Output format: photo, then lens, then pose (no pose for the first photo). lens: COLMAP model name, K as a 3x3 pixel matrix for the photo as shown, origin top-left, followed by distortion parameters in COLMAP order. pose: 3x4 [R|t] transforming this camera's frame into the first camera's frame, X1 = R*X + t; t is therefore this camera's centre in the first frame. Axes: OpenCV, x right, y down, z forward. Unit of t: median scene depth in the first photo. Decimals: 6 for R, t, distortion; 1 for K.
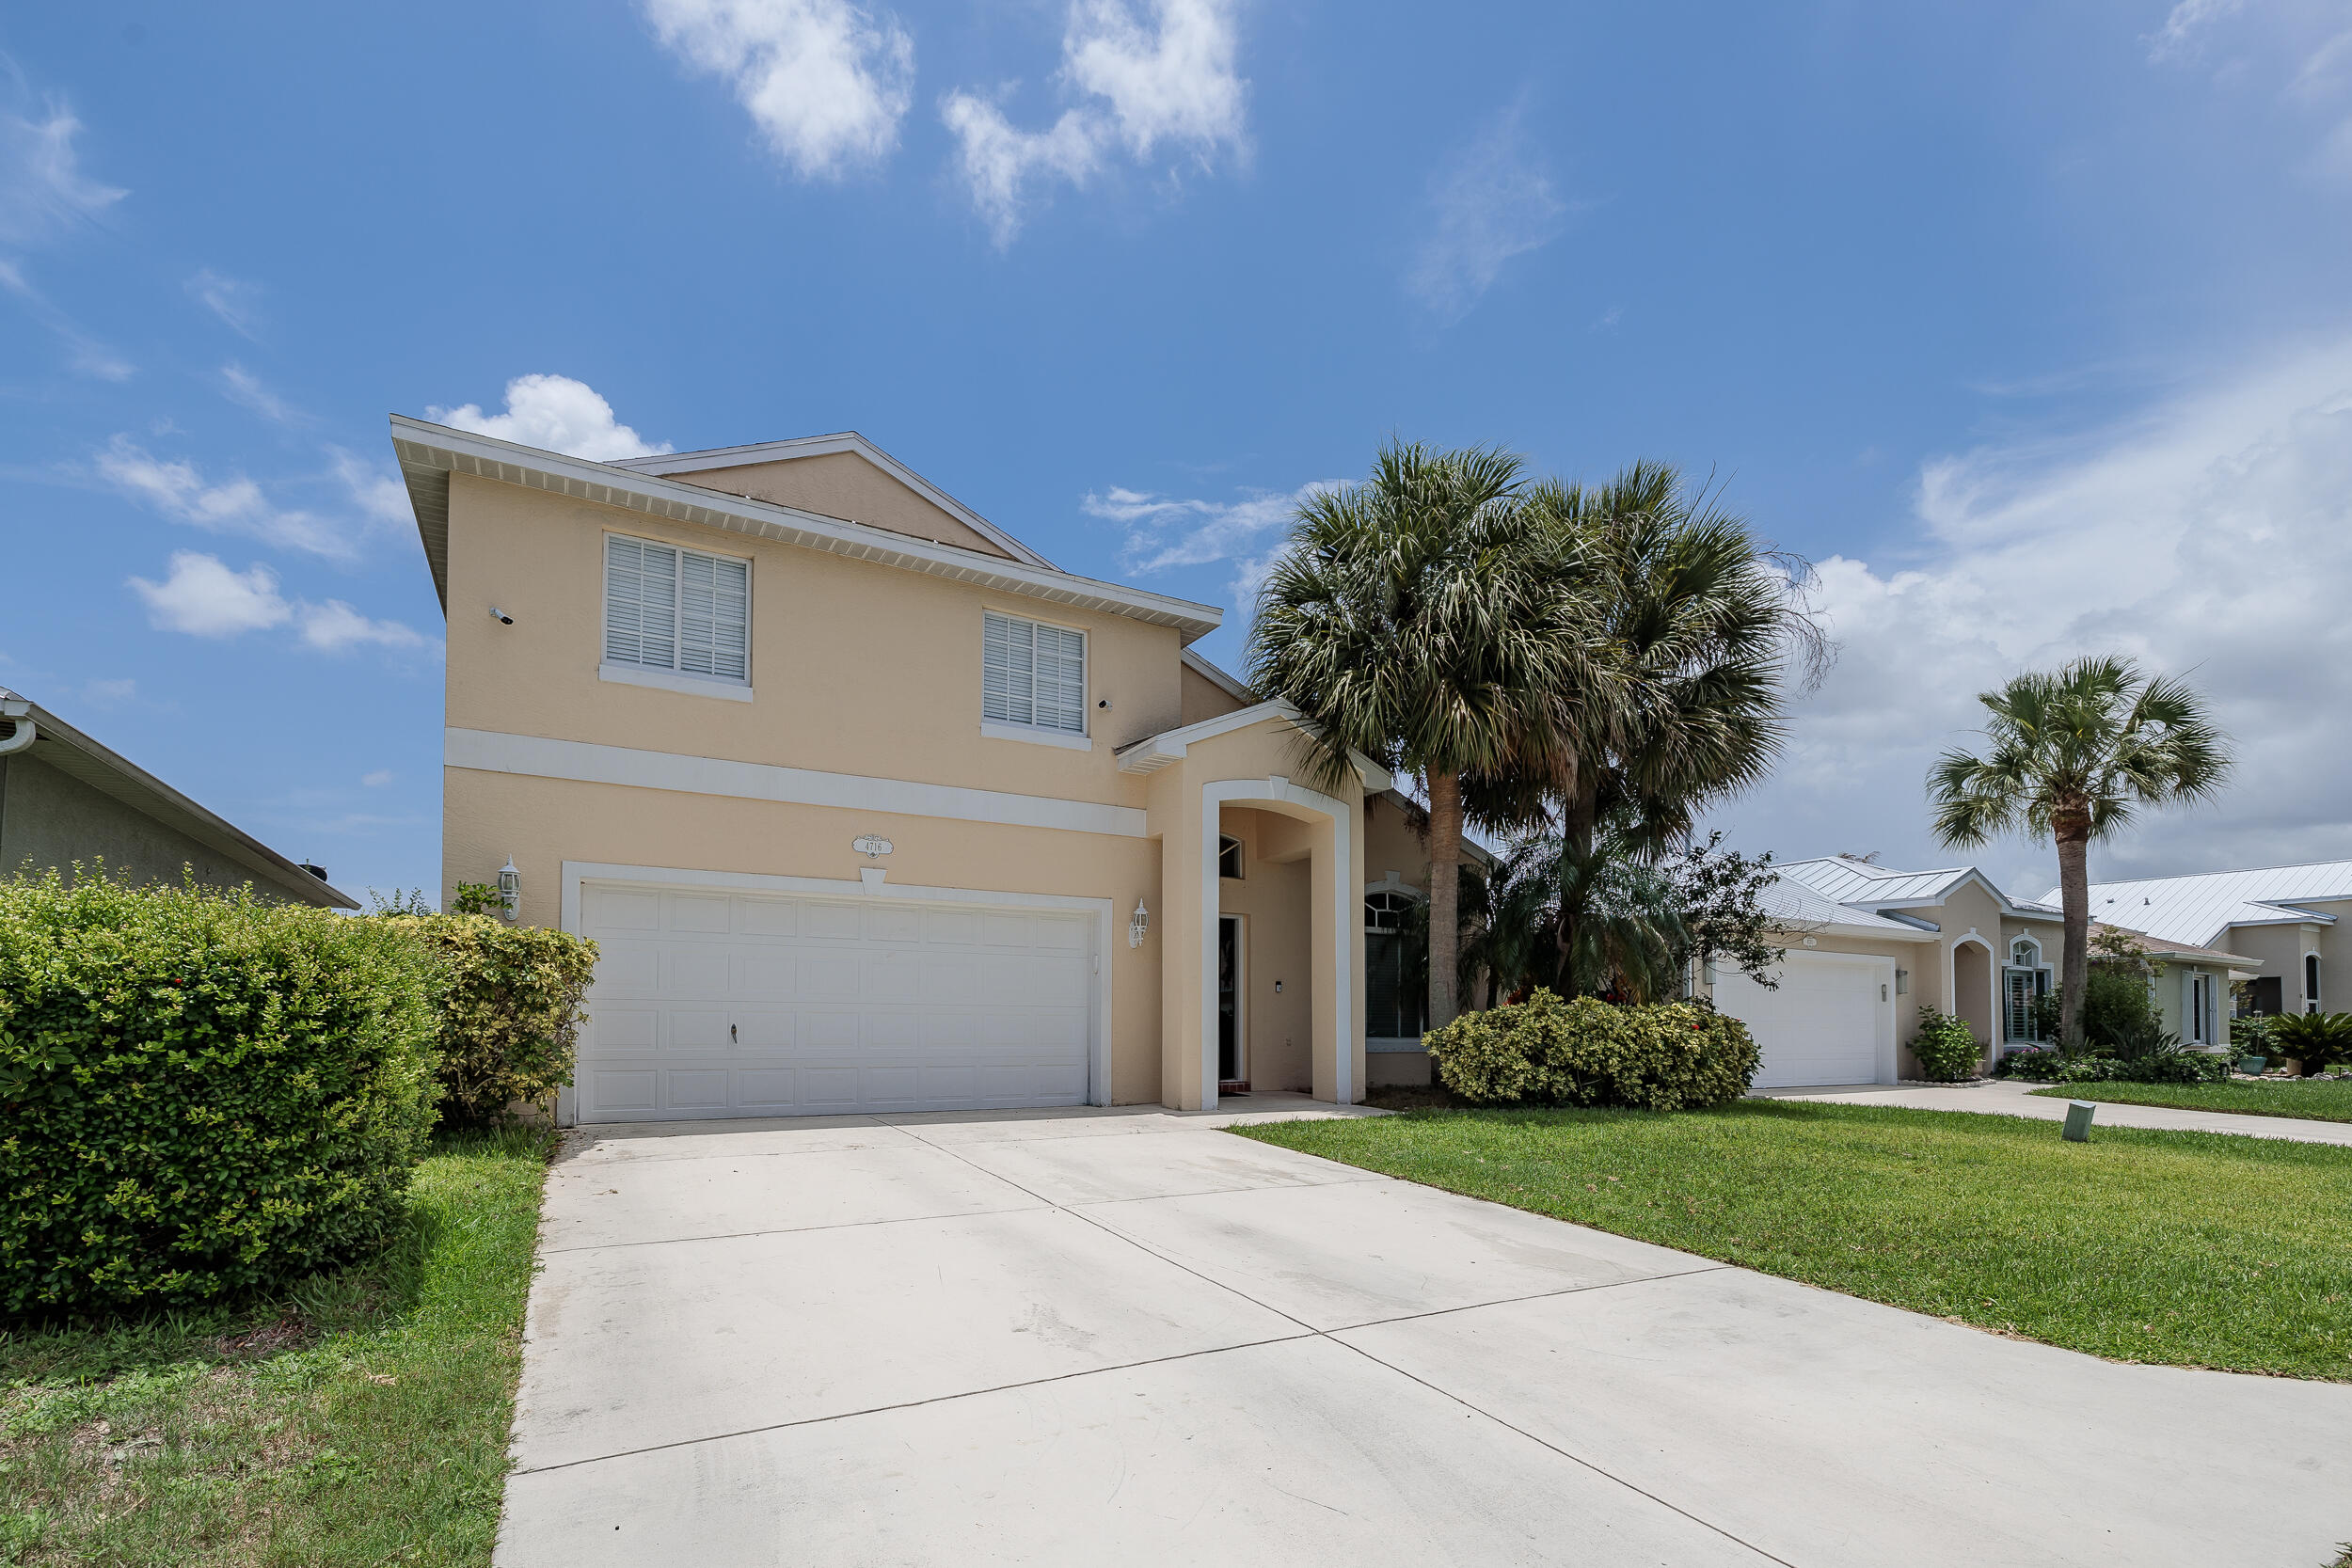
lens RADIAL K [[1008.2, 0, 1161.5], [0, 1008.2, 720.2], [0, 0, 1]] dist [0.000181, -0.000048]
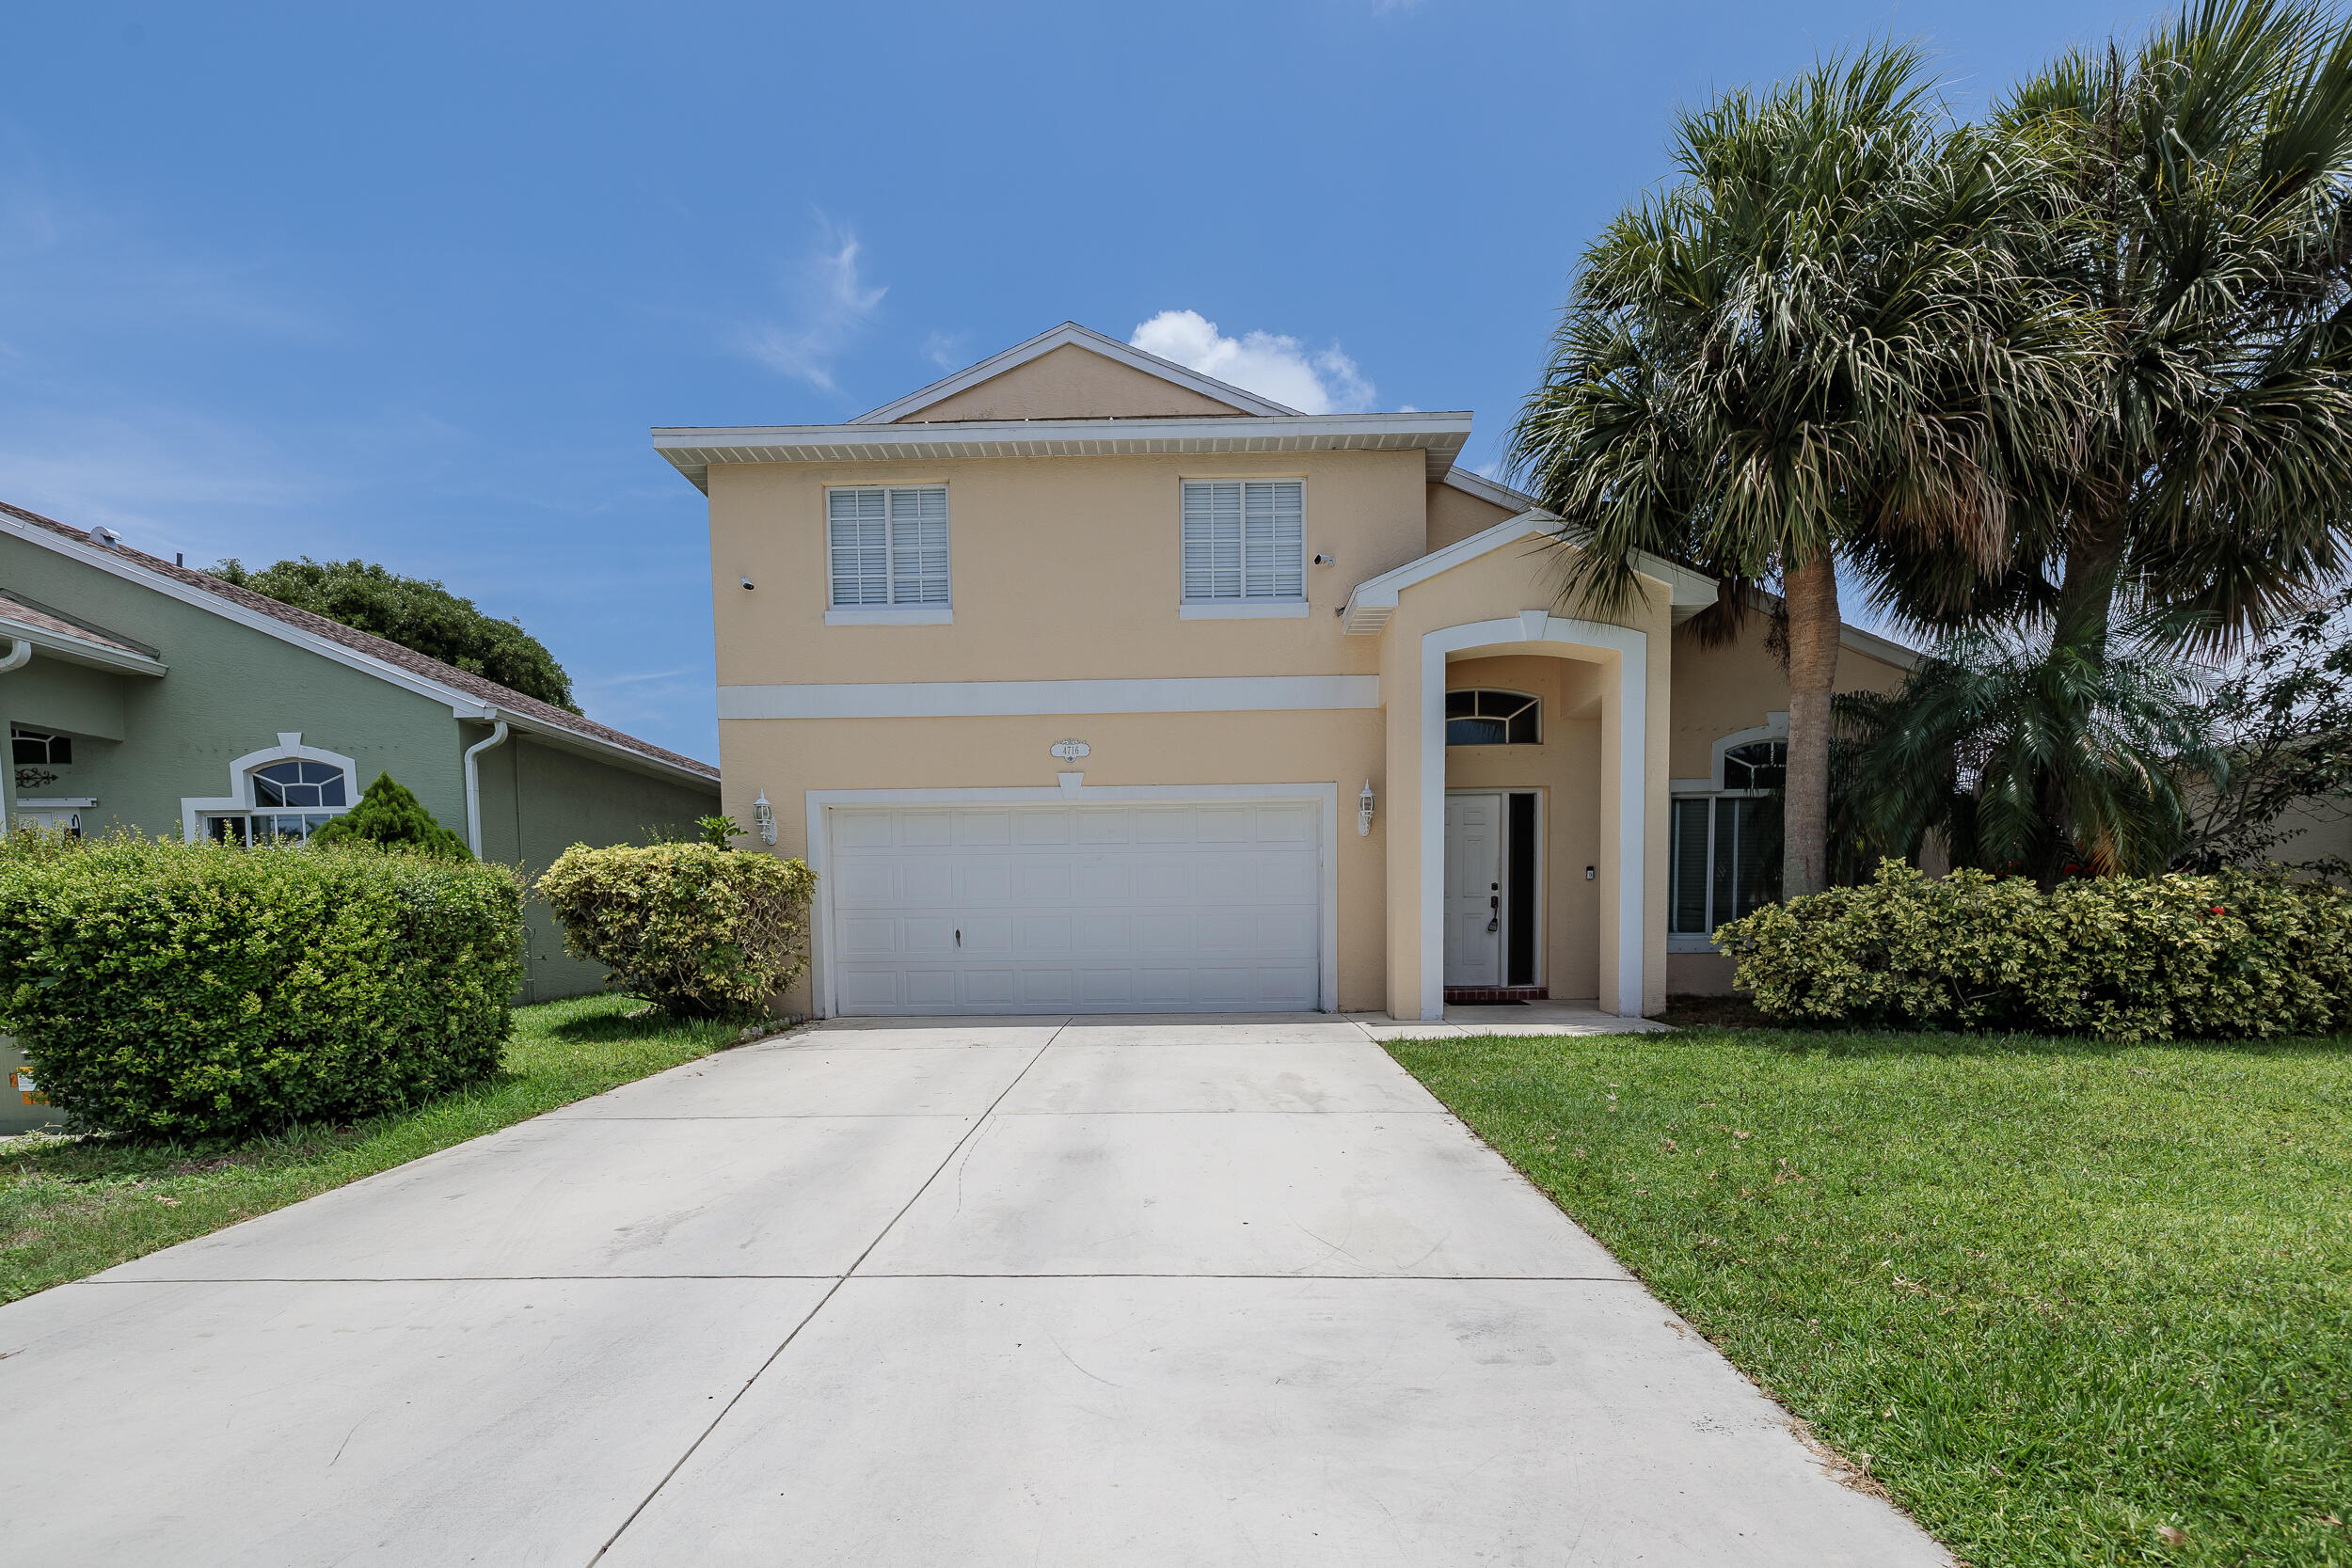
lens RADIAL K [[1075.3, 0, 1171.3], [0, 1075.3, 737.7], [0, 0, 1]] dist [0.000485, -0.000474]
pose [[0.859030, -0.103857, -0.501280, 0.323623], [0.163492, 0.983583, 0.076390, 0.049805], [0.485117, -0.147577, 0.861906, 0.152437]]
